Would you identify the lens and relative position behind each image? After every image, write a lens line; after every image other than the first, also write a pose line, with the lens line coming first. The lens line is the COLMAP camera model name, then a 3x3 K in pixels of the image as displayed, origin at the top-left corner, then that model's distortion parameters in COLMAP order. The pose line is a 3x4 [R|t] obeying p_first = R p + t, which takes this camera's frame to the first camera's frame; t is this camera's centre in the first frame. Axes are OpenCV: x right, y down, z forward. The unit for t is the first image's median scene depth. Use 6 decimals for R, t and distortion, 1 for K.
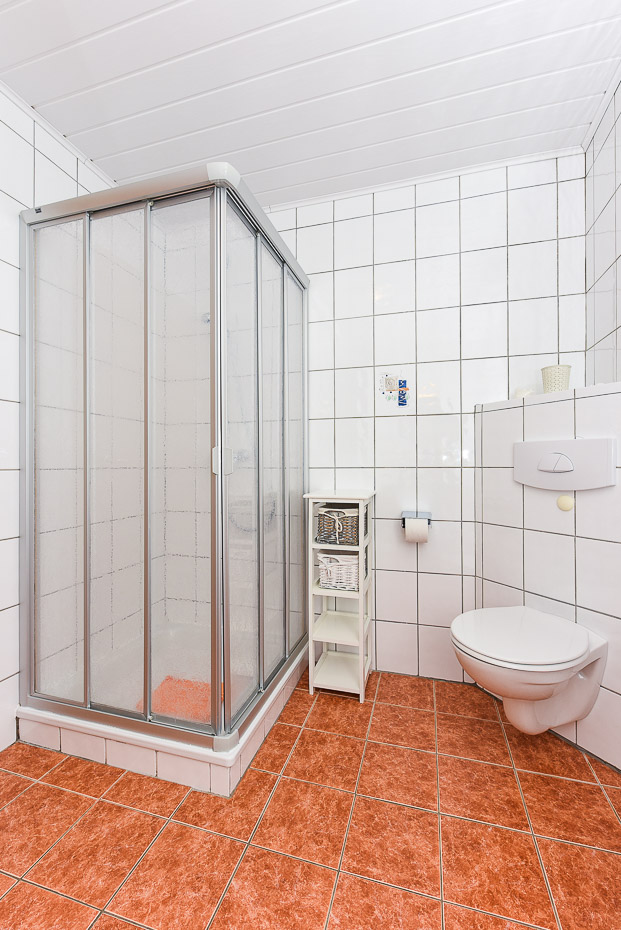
lens RADIAL K [[405.9, 0, 312.1], [0, 405.9, 465.4], [0, 0, 1]] dist [-0.000173, -0.001682]
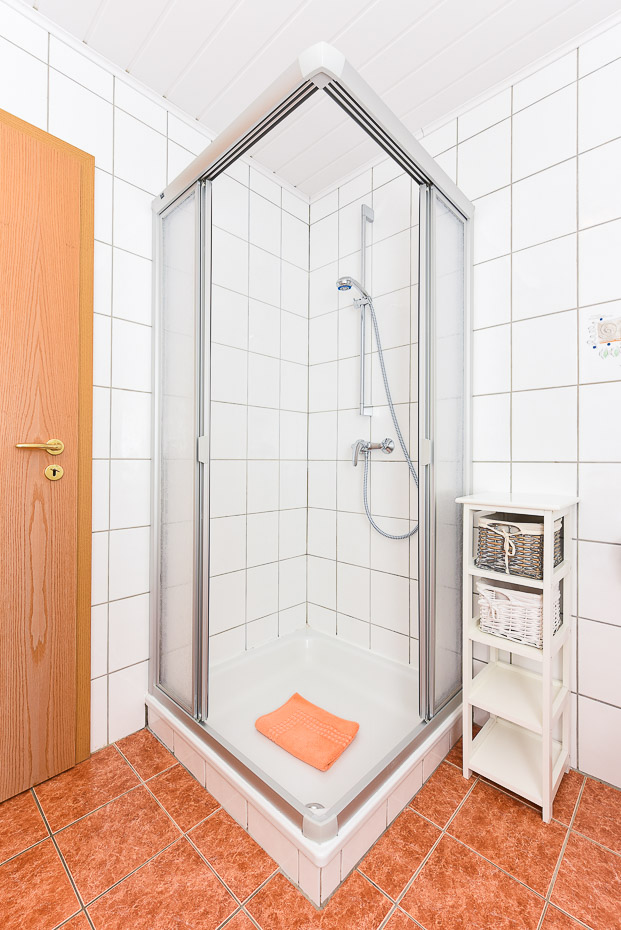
lens RADIAL K [[405.9, 0, 304.2], [0, 405.9, 458.4], [0, 0, 1]] dist [-0.000173, -0.001682]
pose [[0.886119, 0.007815, -0.463391, 0.079800], [-0.009380, 0.999955, -0.001073, 0.004969], [0.463362, 0.005297, 0.886153, 0.256160]]
